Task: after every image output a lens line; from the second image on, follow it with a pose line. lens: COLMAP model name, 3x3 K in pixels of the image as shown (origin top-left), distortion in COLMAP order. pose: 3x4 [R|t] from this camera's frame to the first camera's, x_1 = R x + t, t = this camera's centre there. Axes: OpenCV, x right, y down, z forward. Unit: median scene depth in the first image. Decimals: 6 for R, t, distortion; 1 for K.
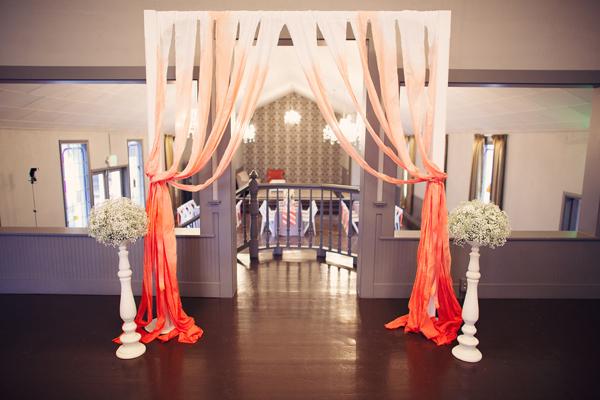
lens RADIAL K [[408.8, 0, 292.4], [0, 408.8, 187.2], [0, 0, 1]] dist [-0.002784, -0.000431]
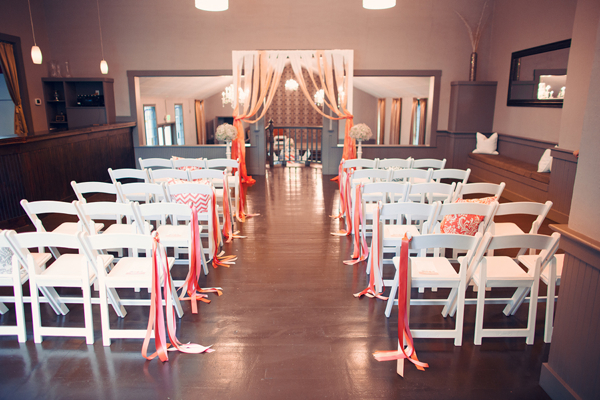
lens RADIAL K [[408.8, 0, 292.4], [0, 408.8, 187.2], [0, 0, 1]] dist [-0.002784, -0.000431]
pose [[0.999964, -0.008490, 0.000432, 0.001213], [0.008422, 0.996306, 0.085458, 0.116064], [-0.001156, -0.085452, 0.996342, -0.935292]]
